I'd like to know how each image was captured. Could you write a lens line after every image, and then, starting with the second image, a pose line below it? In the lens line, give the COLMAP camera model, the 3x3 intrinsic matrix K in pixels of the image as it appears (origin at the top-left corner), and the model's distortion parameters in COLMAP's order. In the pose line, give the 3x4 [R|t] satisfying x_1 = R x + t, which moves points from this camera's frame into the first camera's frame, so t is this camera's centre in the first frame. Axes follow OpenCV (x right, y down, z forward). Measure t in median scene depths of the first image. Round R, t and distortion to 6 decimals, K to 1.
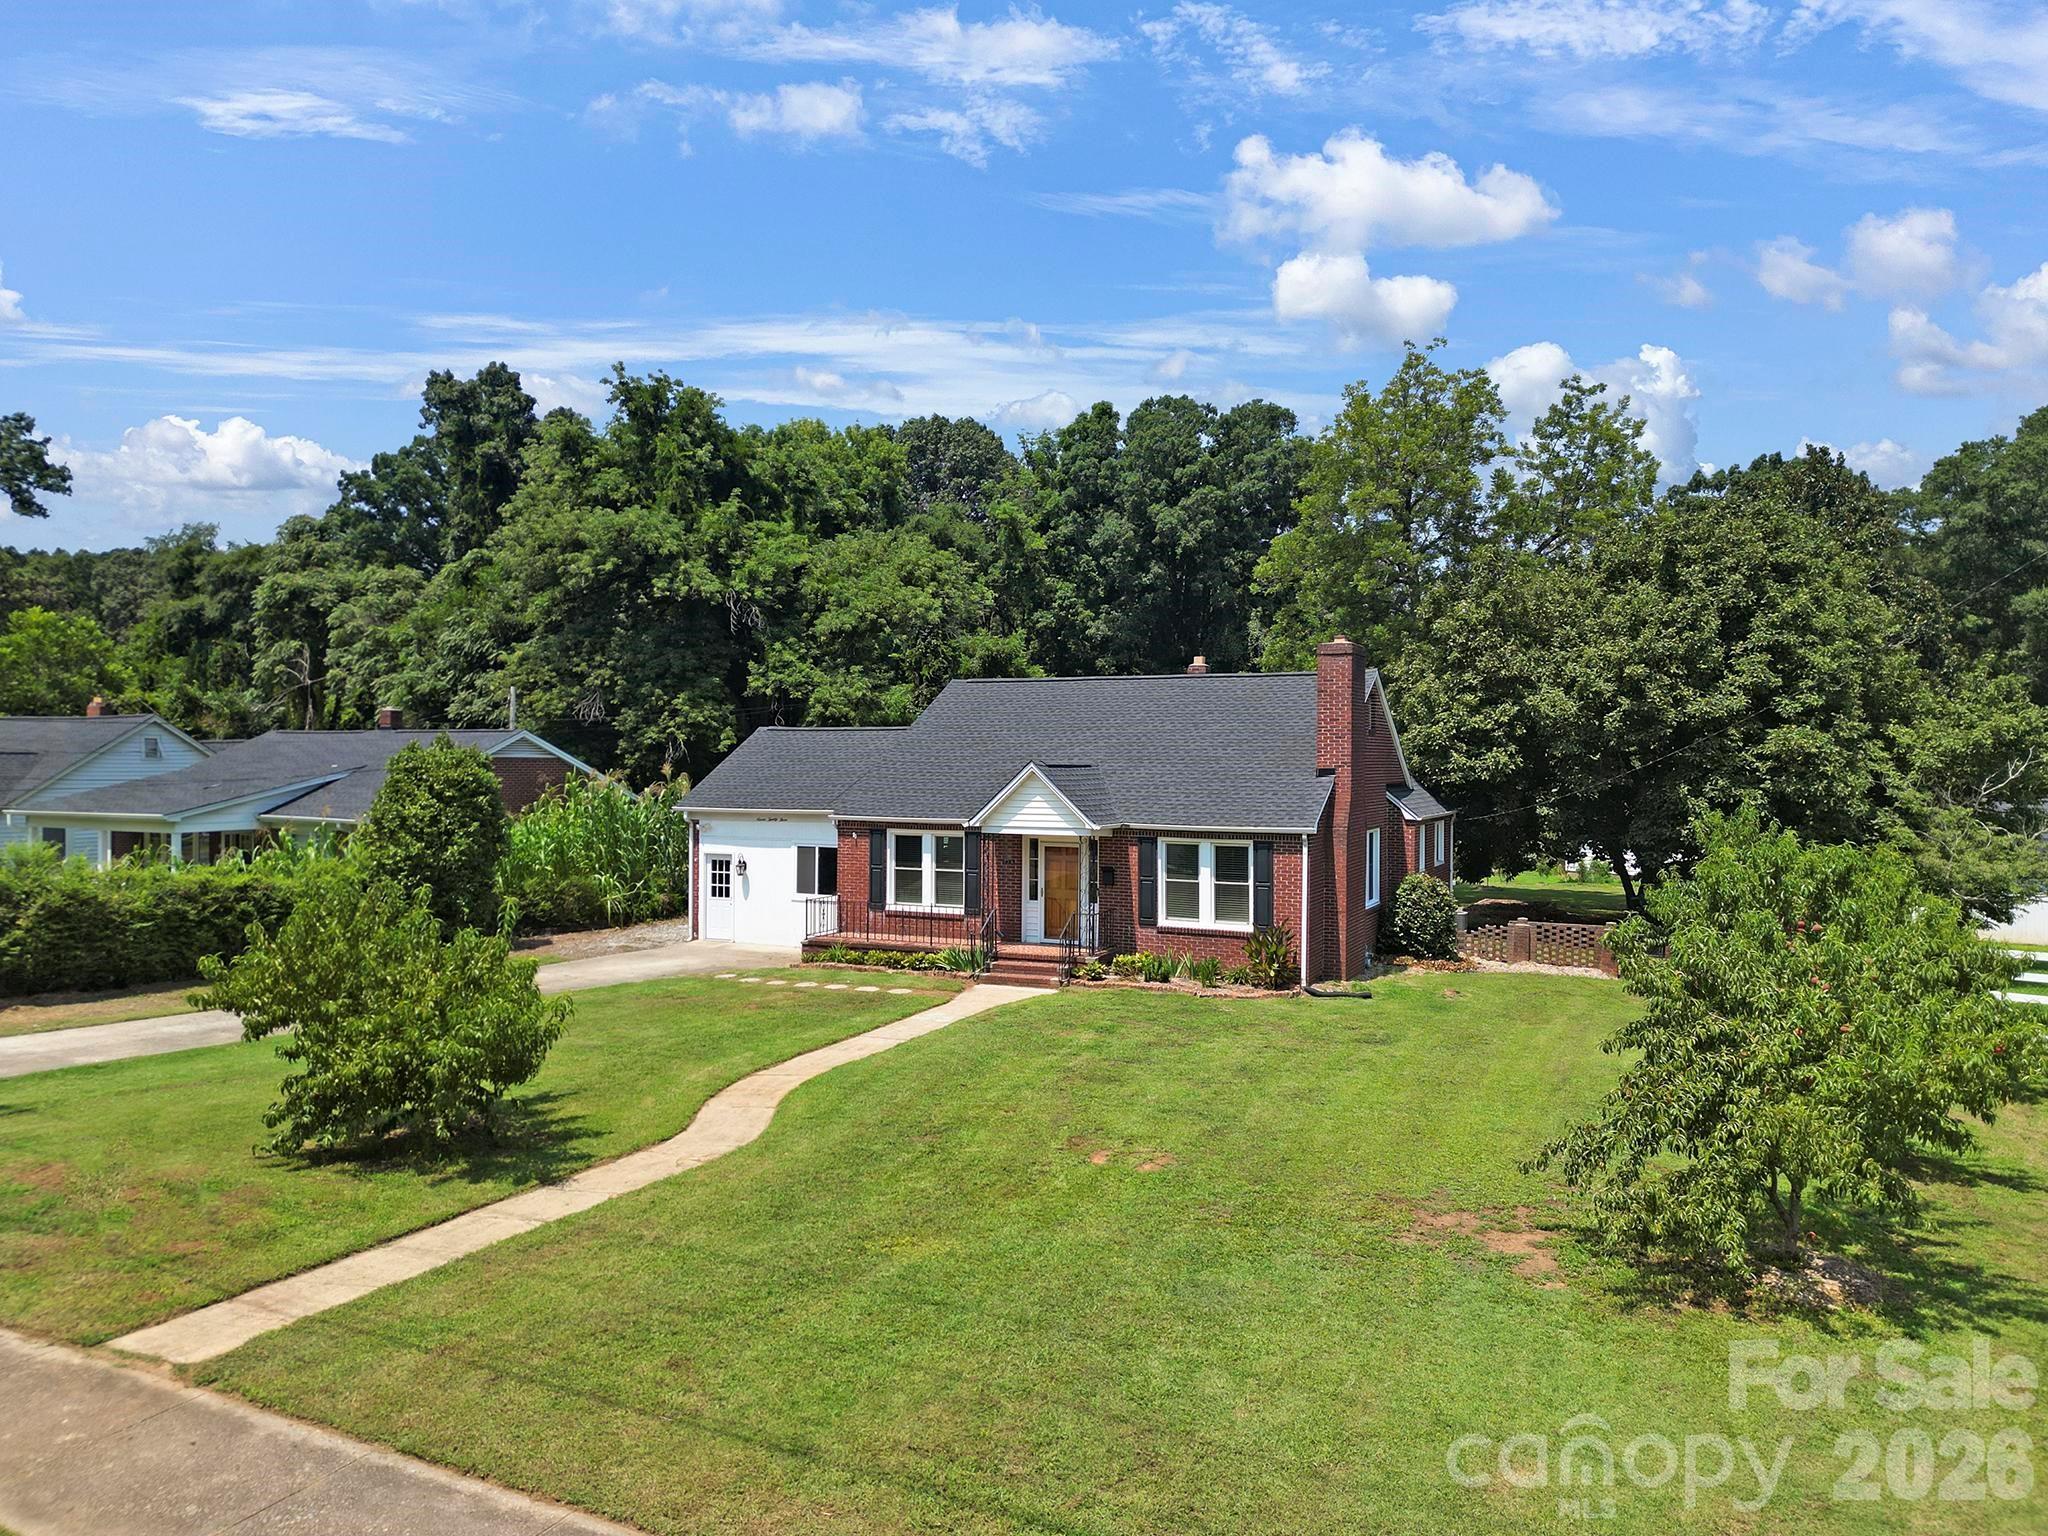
lens RADIAL K [[1428.4, 0, 1022.3], [0, 1428.4, 773.2], [0, 0, 1]] dist [0.067037, -0.065548]
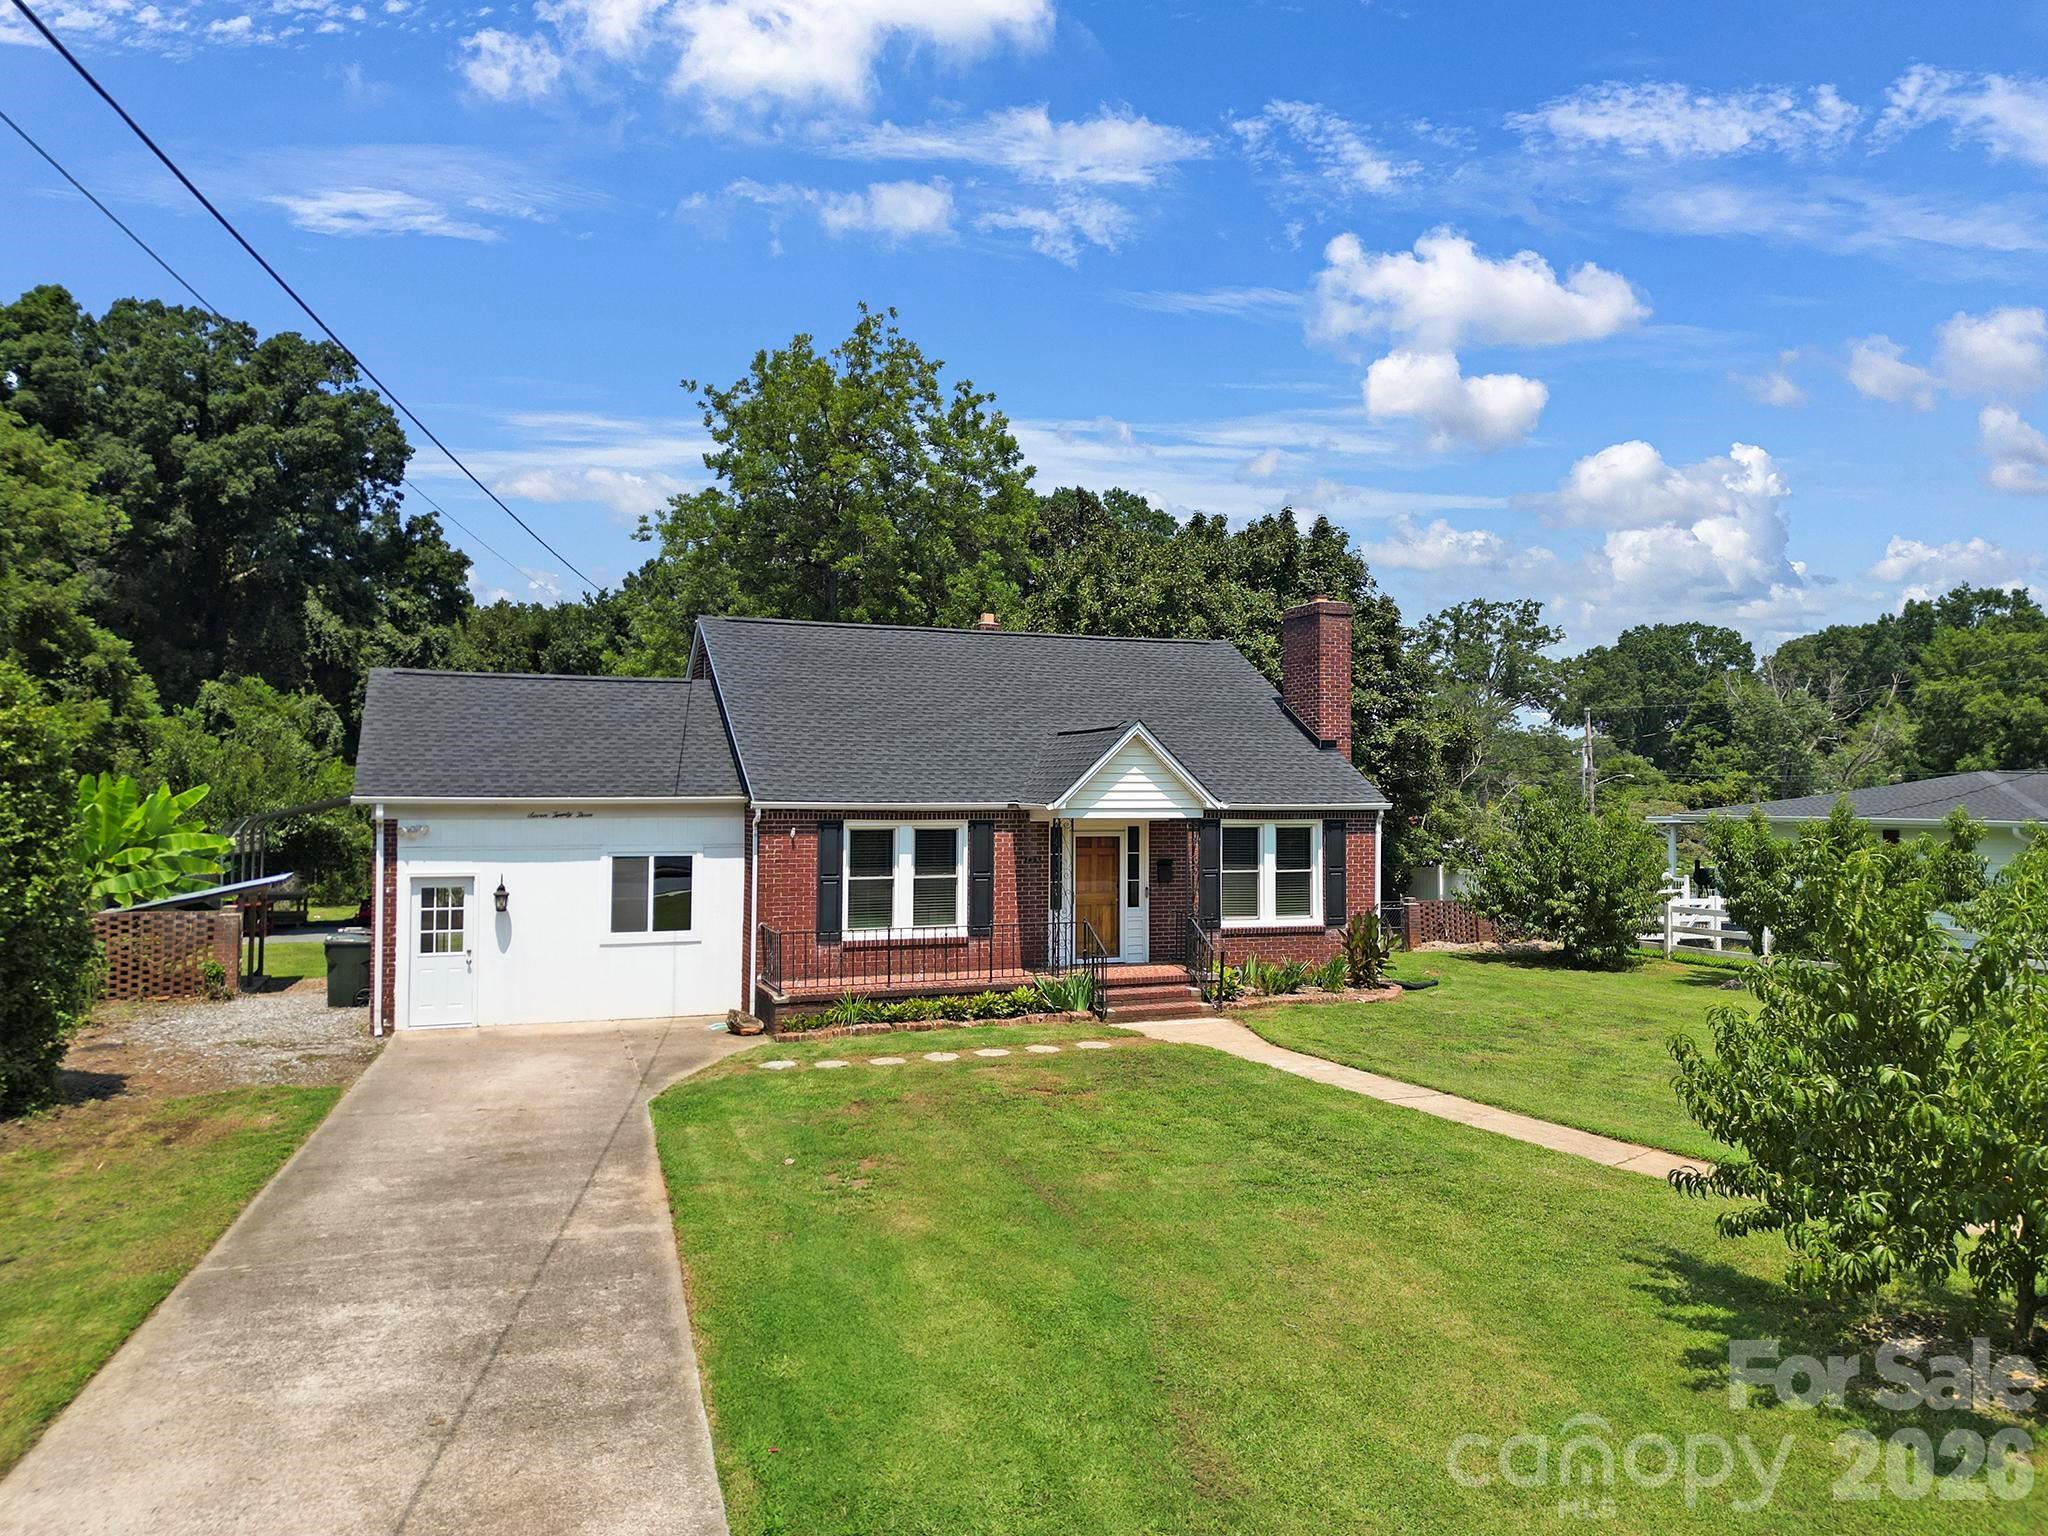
lens RADIAL K [[1428.4, 0, 1022.3], [0, 1428.4, 773.2], [0, 0, 1]] dist [0.067037, -0.065548]
pose [[0.687251, 0.007125, 0.726385, -0.472855], [0.007289, 0.999834, -0.016704, 0.025710], [-0.726383, 0.016774, 0.687085, 0.428860]]
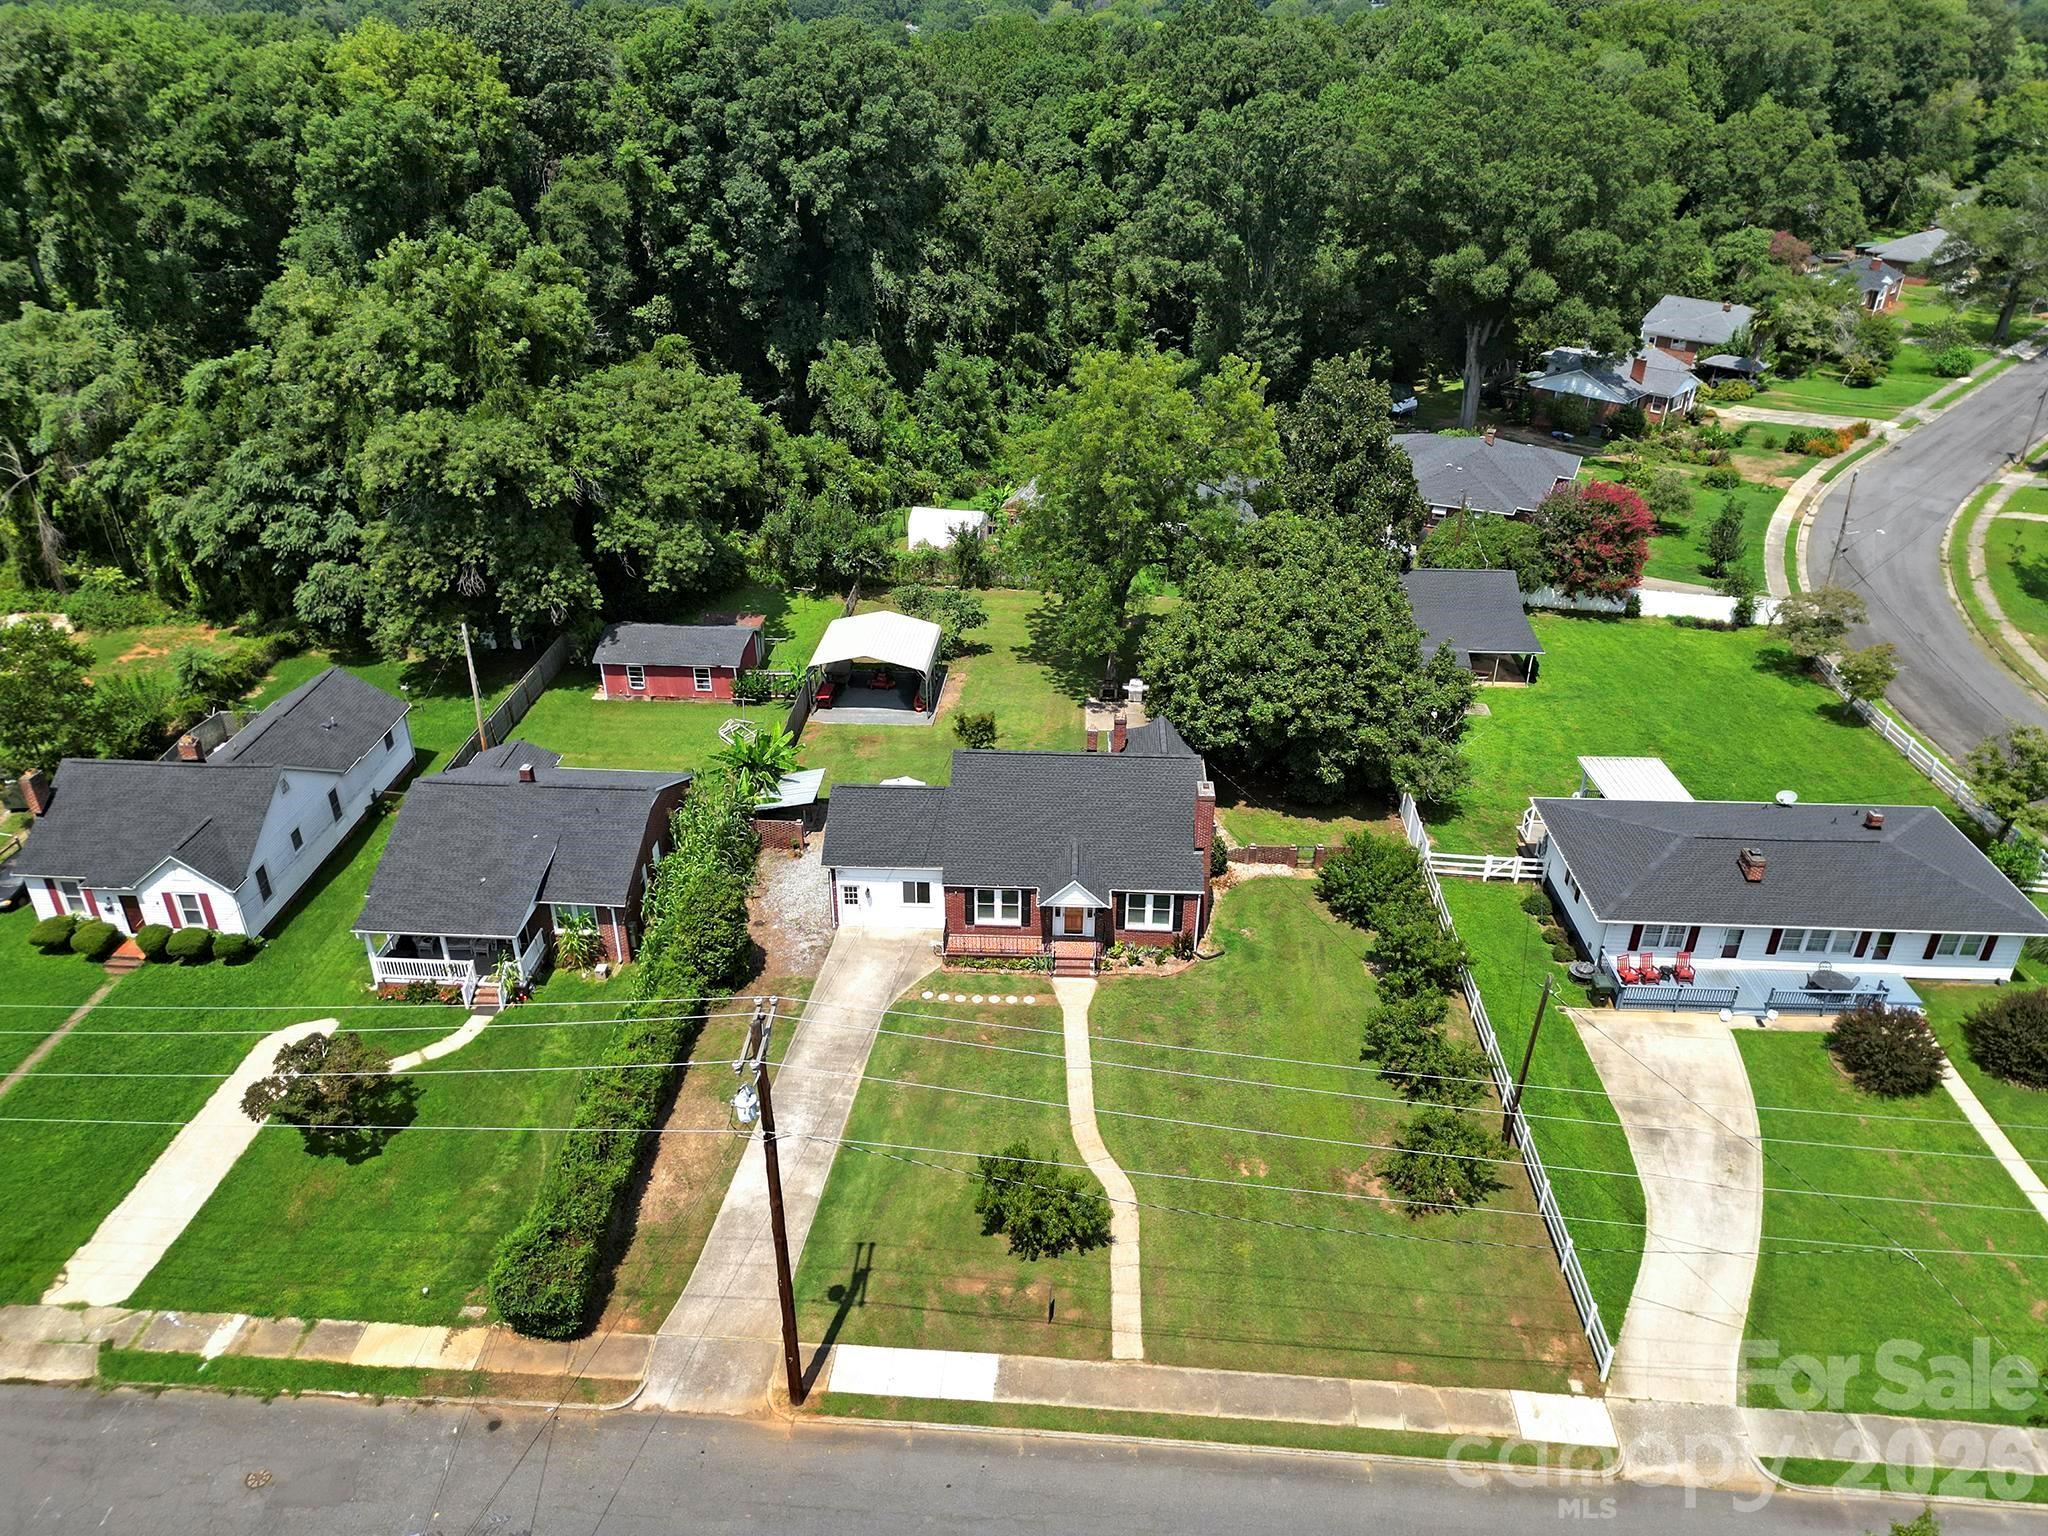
lens RADIAL K [[1428.4, 0, 1022.3], [0, 1428.4, 773.2], [0, 0, 1]] dist [0.067037, -0.065548]
pose [[0.921650, -0.191081, 0.337713, -0.581705], [0.004657, 0.875727, 0.482785, -0.908179], [-0.387995, -0.443386, 0.808003, -0.437970]]
